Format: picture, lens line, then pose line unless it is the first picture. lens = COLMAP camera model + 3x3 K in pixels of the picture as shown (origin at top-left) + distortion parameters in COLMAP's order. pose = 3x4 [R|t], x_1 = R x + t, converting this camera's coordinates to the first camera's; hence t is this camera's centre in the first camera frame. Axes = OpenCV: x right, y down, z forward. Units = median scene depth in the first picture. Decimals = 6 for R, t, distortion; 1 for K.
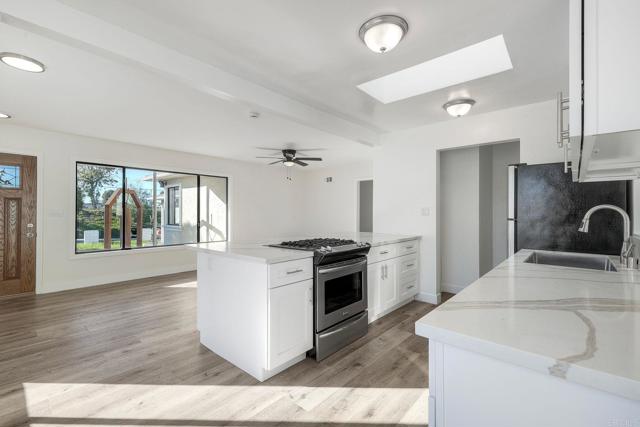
lens RADIAL K [[281.0, 0, 319.5], [0, 281.0, 211.0], [0, 0, 1]] dist [0.000866, 0.000800]
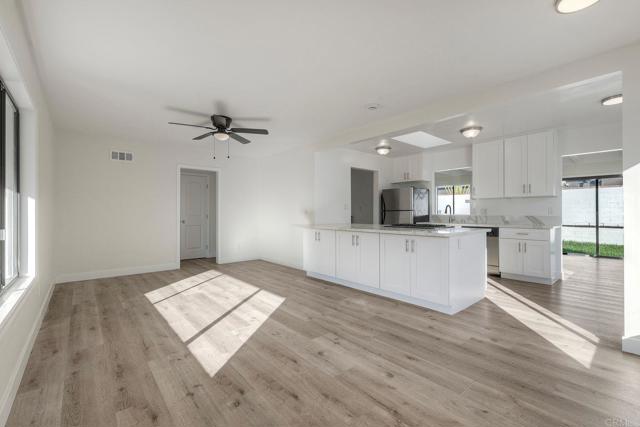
lens RADIAL K [[281.0, 0, 320.8], [0, 281.0, 212.2], [0, 0, 1]] dist [0.000866, 0.000800]
pose [[0.138102, 0.001712, 0.990416, -1.072000], [-0.004776, 0.999988, -0.001063, 0.032398], [-0.990406, -0.004583, 0.138109, 0.896982]]
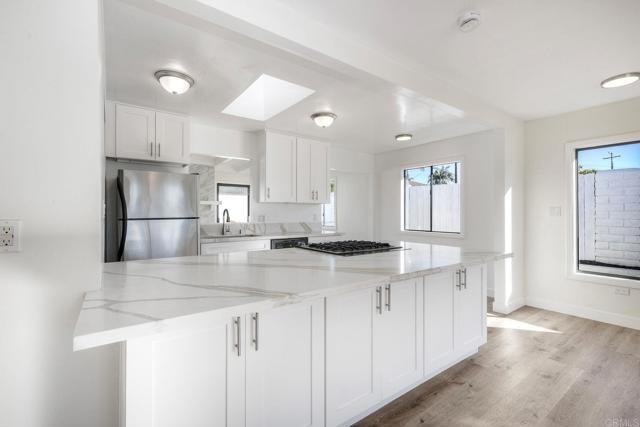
lens RADIAL K [[281.0, 0, 320.1], [0, 281.0, 216.6], [0, 0, 1]] dist [0.000866, 0.000800]
pose [[-0.975415, -0.006186, 0.220287, -0.077997], [-0.004752, 0.999964, 0.007039, 0.008168], [-0.220323, 0.005819, -0.975410, 1.324386]]
